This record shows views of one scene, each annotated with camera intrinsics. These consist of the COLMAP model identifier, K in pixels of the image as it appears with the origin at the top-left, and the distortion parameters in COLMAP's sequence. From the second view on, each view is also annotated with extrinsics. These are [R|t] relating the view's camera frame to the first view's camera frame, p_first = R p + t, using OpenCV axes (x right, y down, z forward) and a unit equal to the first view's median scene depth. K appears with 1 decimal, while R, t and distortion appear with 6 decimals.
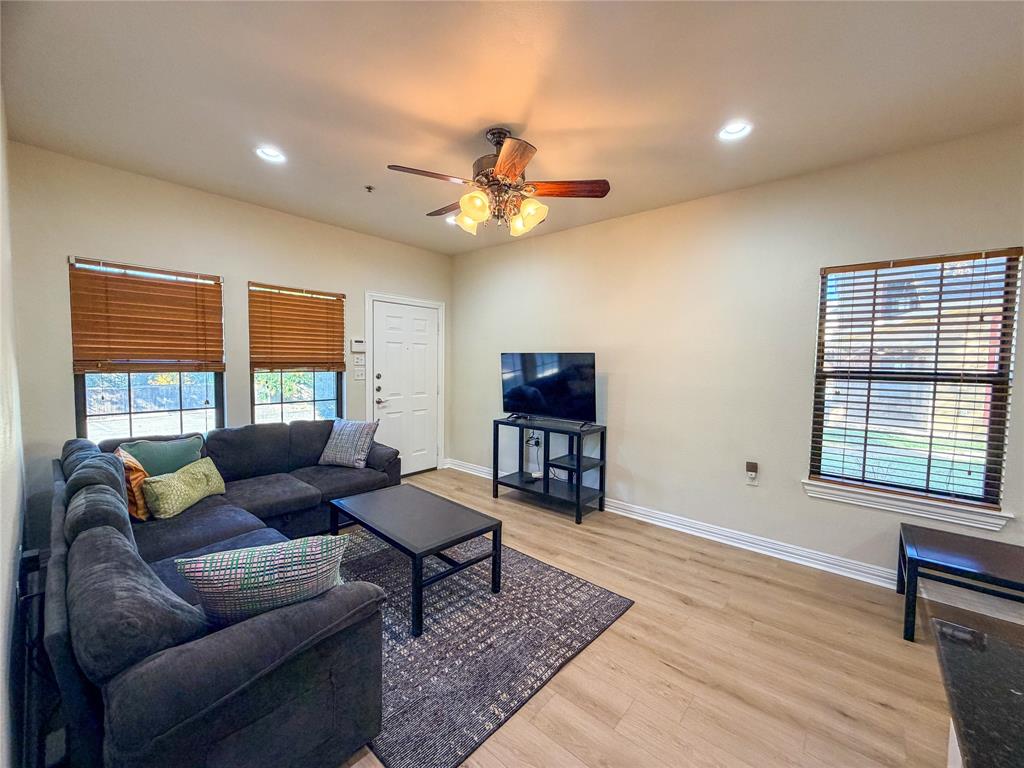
lens RADIAL K [[412.5, 0, 508.1], [0, 412.5, 383.3], [0, 0, 1]] dist [0.002772, 0.000300]
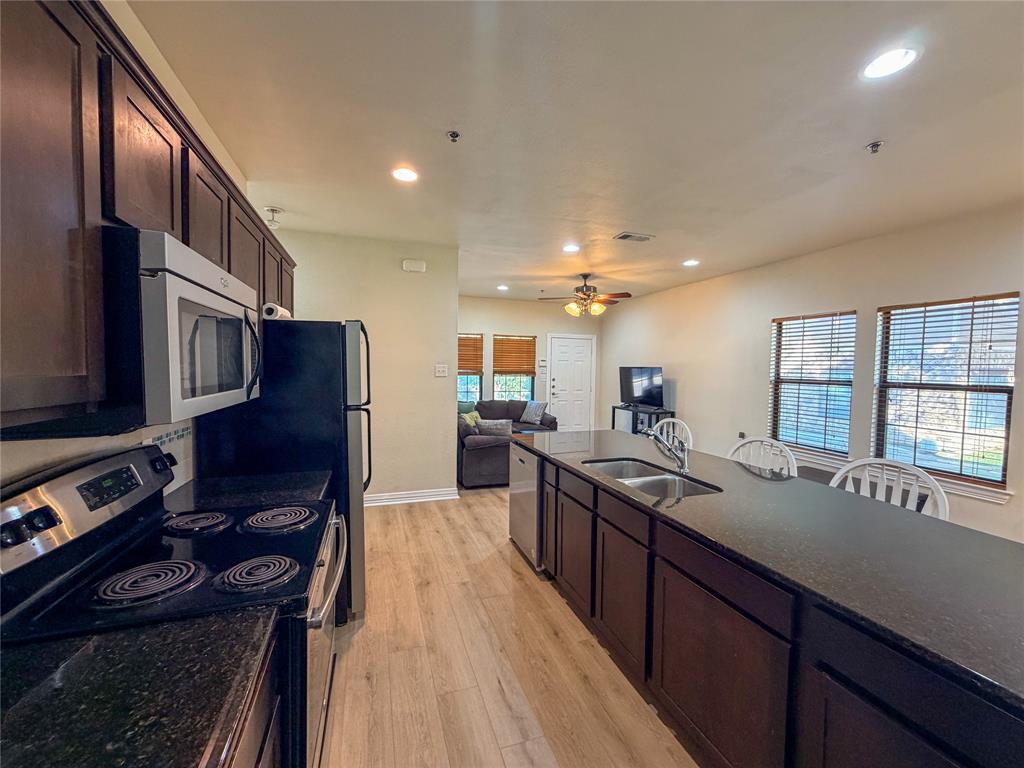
lens RADIAL K [[412.5, 0, 508.1], [0, 412.5, 383.3], [0, 0, 1]] dist [0.002772, 0.000300]
pose [[0.862183, 0.021137, -0.506156, 0.525996], [-0.033826, 0.999301, -0.015889, 0.042614], [0.505466, 0.030820, 0.862296, -0.802867]]
